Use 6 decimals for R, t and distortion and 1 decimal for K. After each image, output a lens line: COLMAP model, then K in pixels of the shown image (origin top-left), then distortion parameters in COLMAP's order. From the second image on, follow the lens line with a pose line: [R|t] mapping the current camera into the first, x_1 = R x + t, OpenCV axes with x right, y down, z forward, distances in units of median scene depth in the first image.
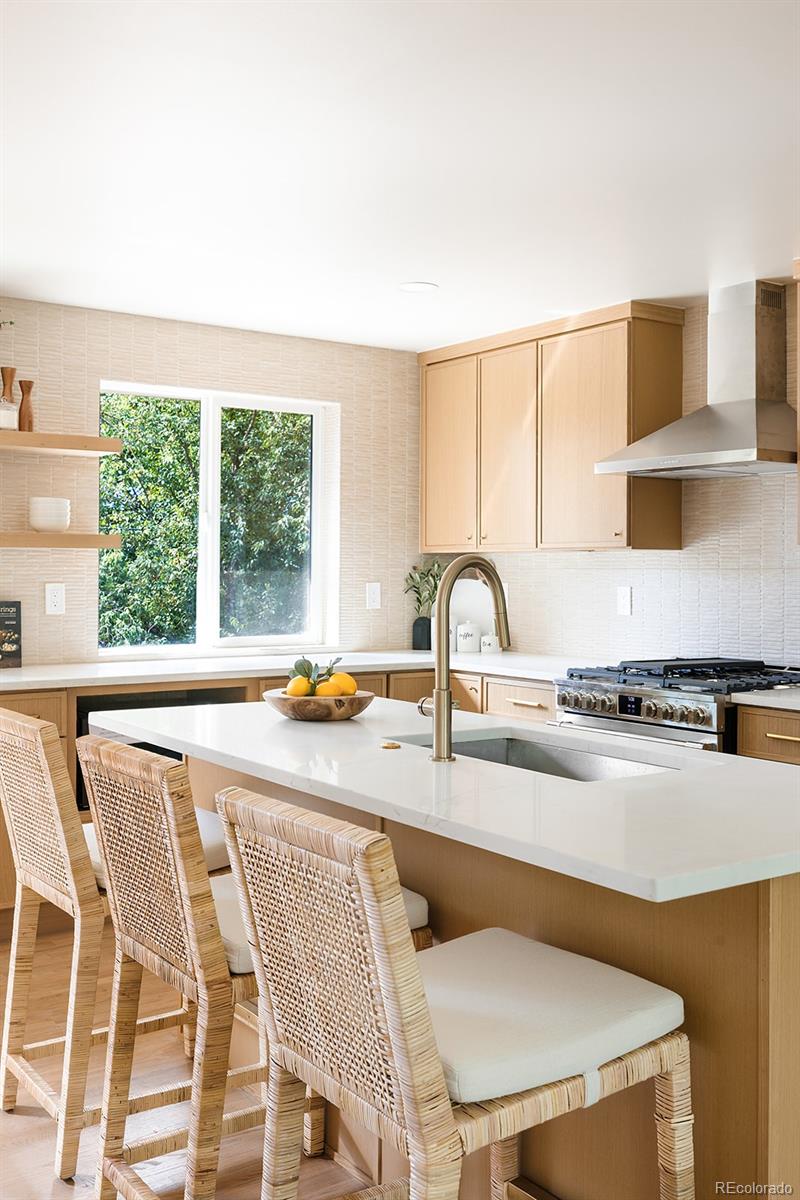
lens RADIAL K [[1190.6, 0, 404.3], [0, 1190.6, 576.2], [0, 0, 1]] dist [0.001957, 0.000000]
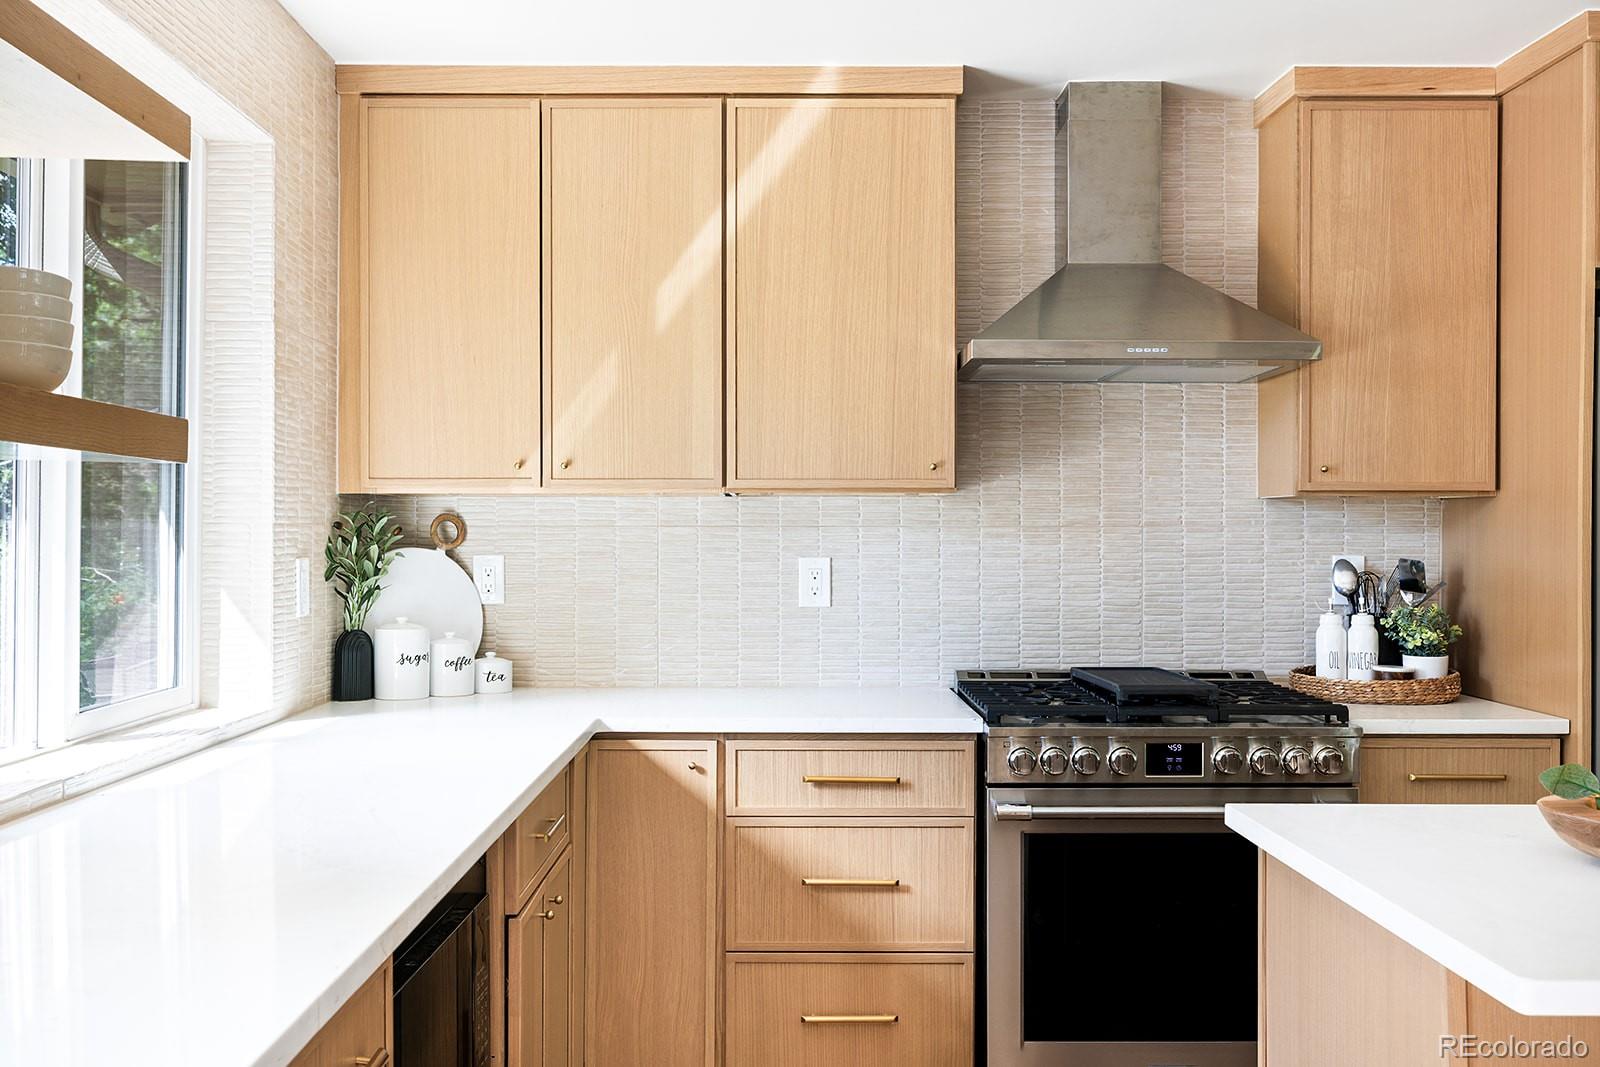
lens RADIAL K [[1587.4, 0, 794.3], [0, 1587.4, 529.5], [0, 0, 1]] dist [0.001957, 0.000000]
pose [[0.572466, -0.001868, 0.819927, -0.495343], [0.006642, 0.999975, -0.002359, -0.003418], [-0.819902, 0.006796, 0.572464, 0.624149]]
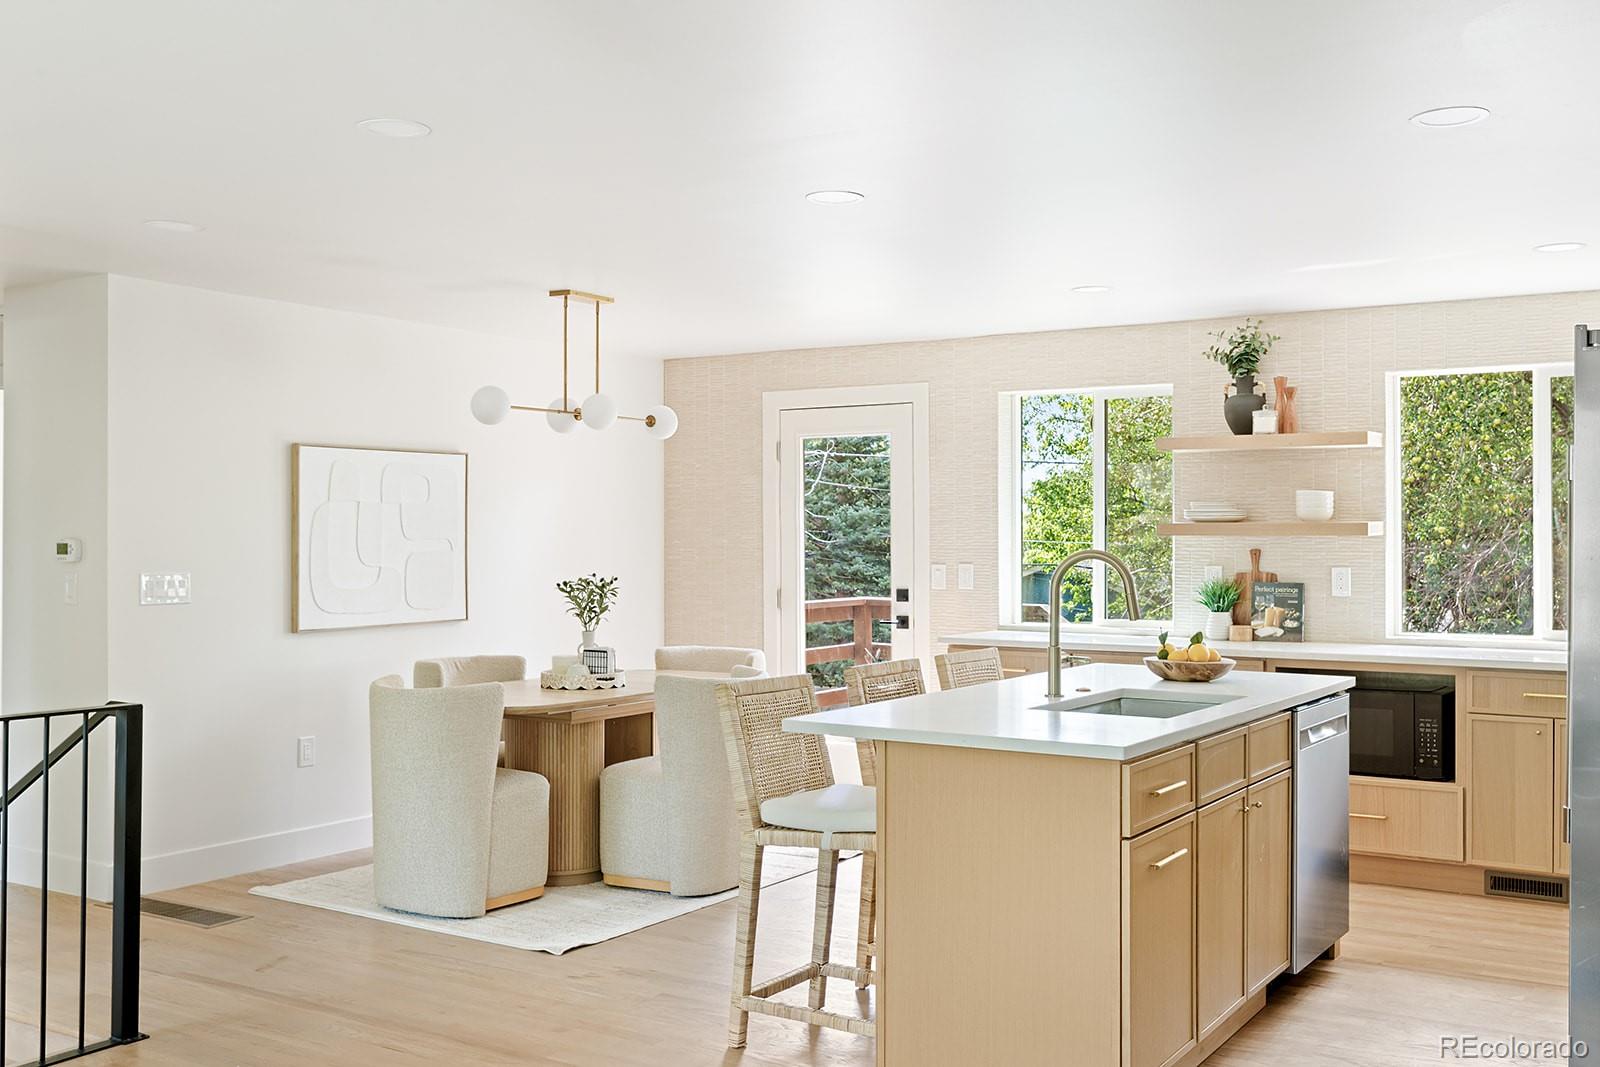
lens RADIAL K [[1587.4, 0, 811.1], [0, 1587.4, 526.3], [0, 0, 1]] dist [0.001957, 0.000000]
pose [[0.384836, -0.009983, -0.922931, 0.874962], [-0.005052, 0.999904, -0.012922, -0.010604], [0.922971, 0.009636, 0.384749, 0.003632]]
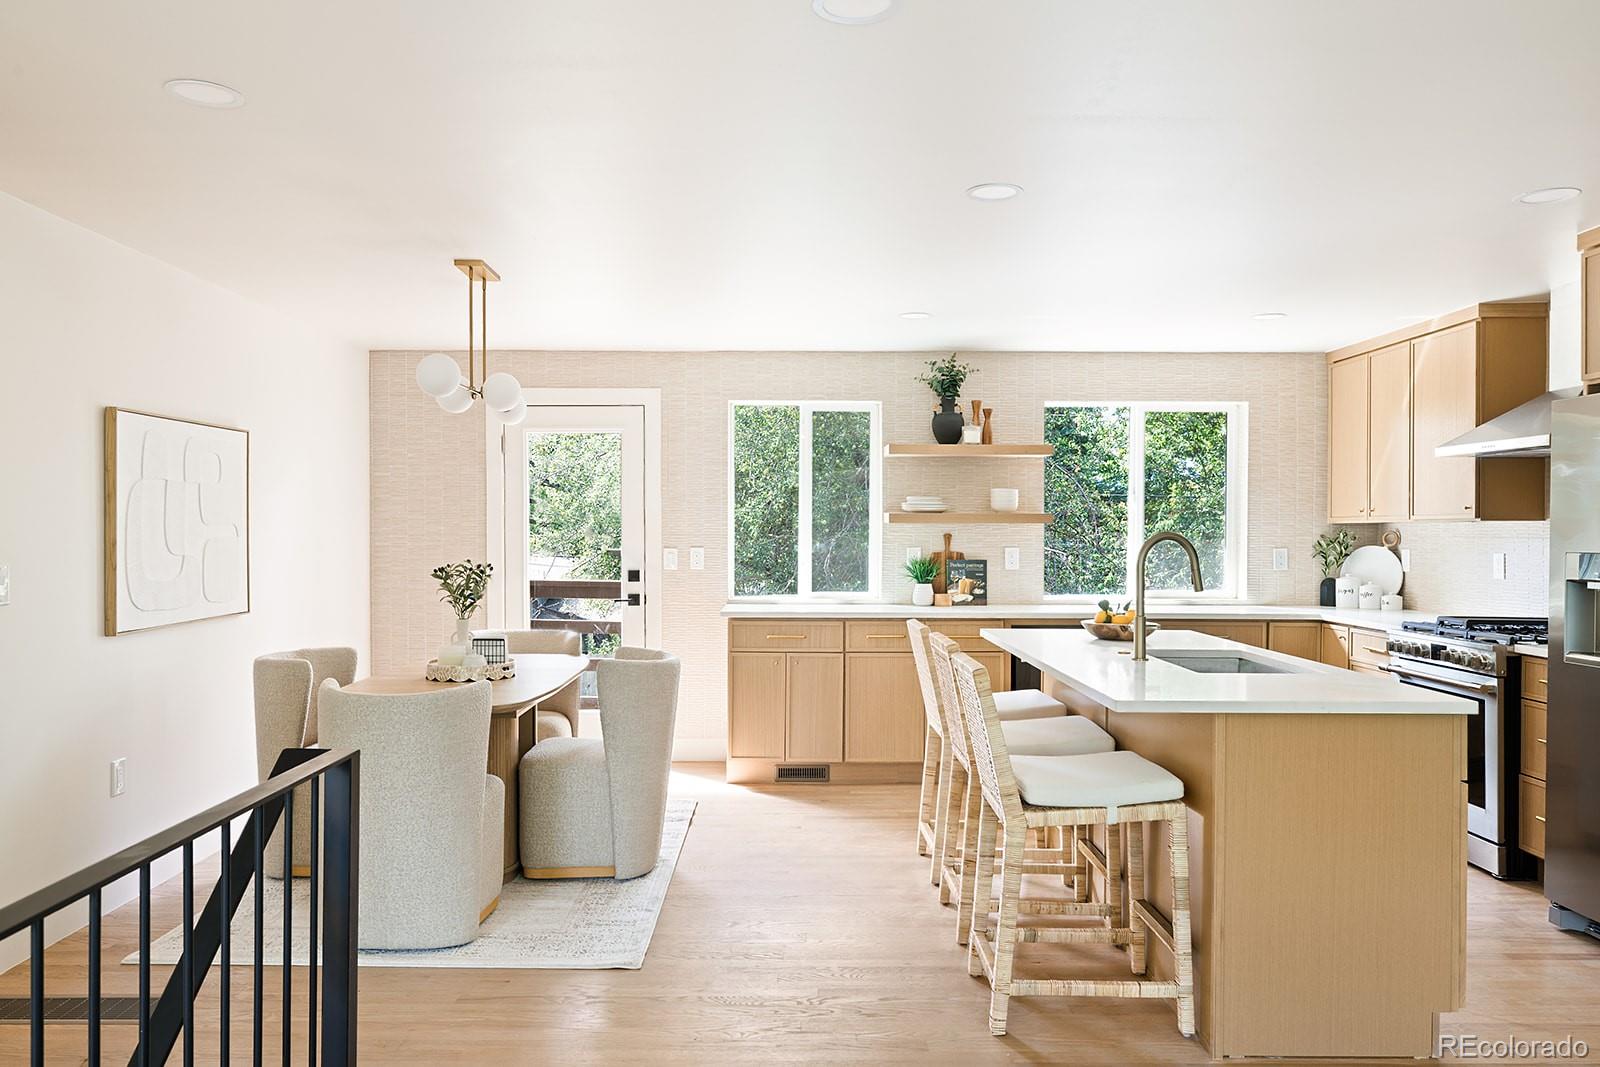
lens RADIAL K [[1141.5, 0, 777.4], [0, 1141.5, 541.4], [0, 0, 1]] dist [-0.005320, 0.004820]
pose [[0.815520, 0.002581, -0.578723, 0.275788], [-0.001877, 0.999997, 0.001816, -0.003618], [0.578725, -0.000395, 0.815522, -0.283018]]
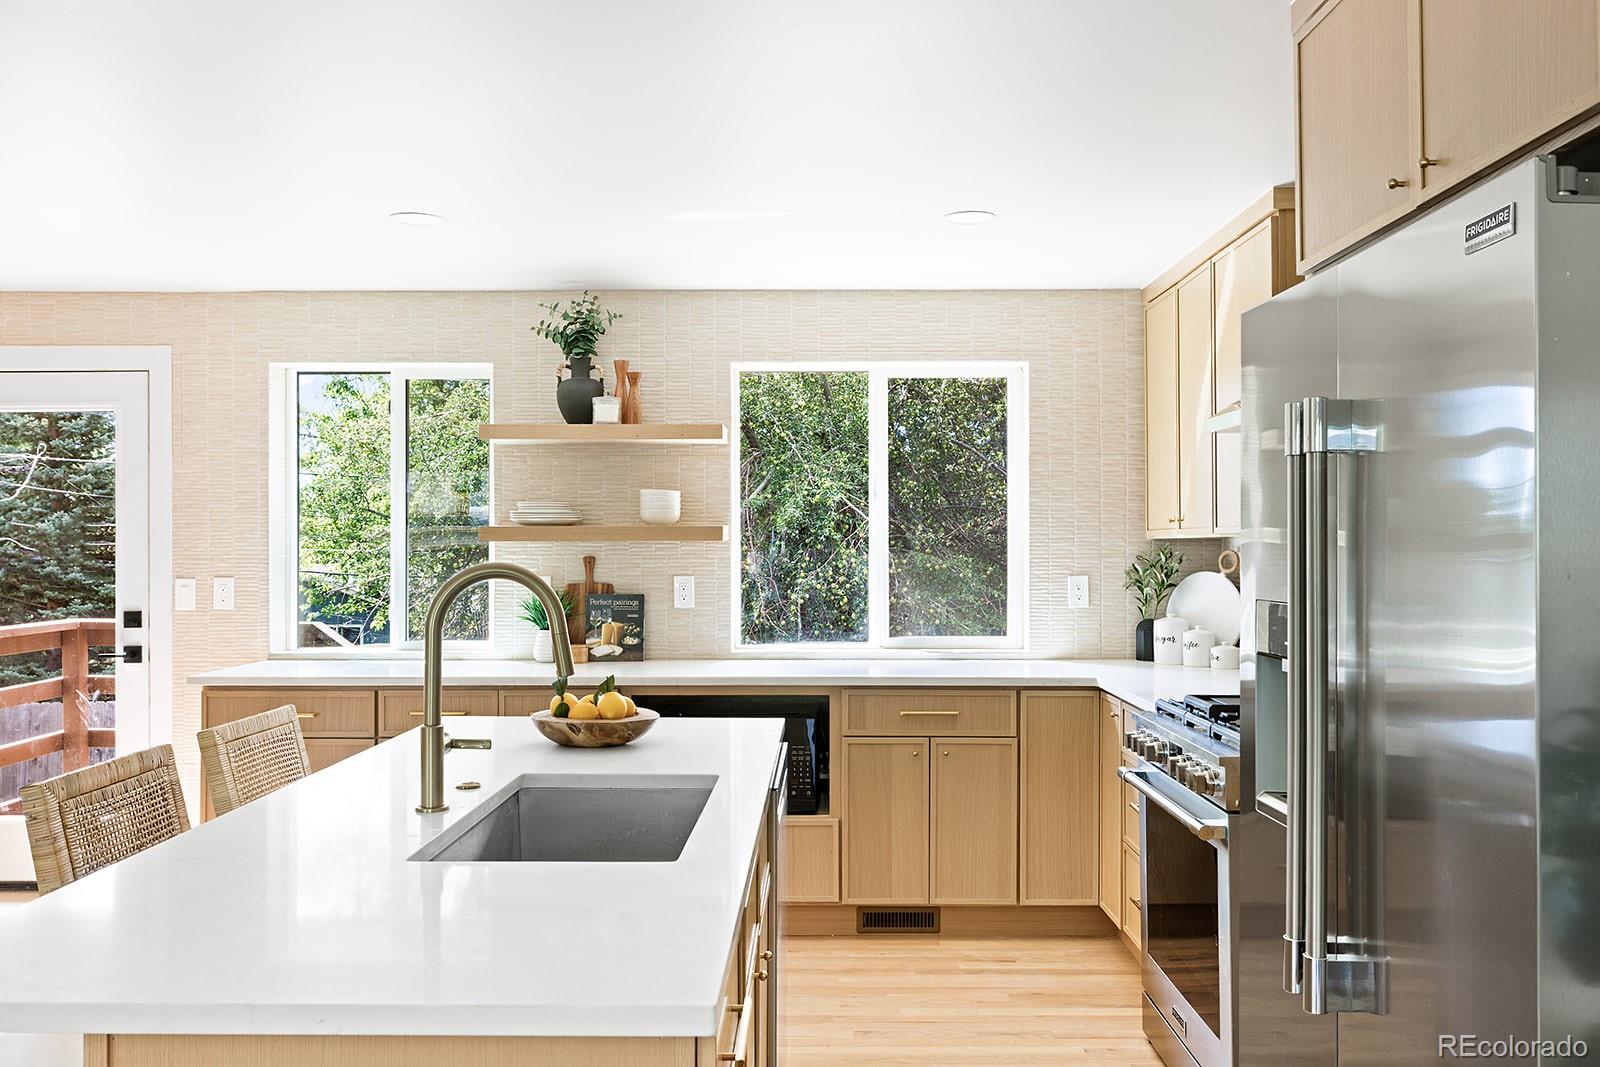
lens RADIAL K [[1264.5, 0, 809.1], [0, 1264.5, 530.6], [0, 0, 1]] dist [-0.002785, 0.005897]
pose [[0.812643, -0.011860, -0.582641, 0.403998], [0.001856, 0.999840, -0.017764, -0.013170], [0.582759, 0.013354, 0.812535, 0.226066]]
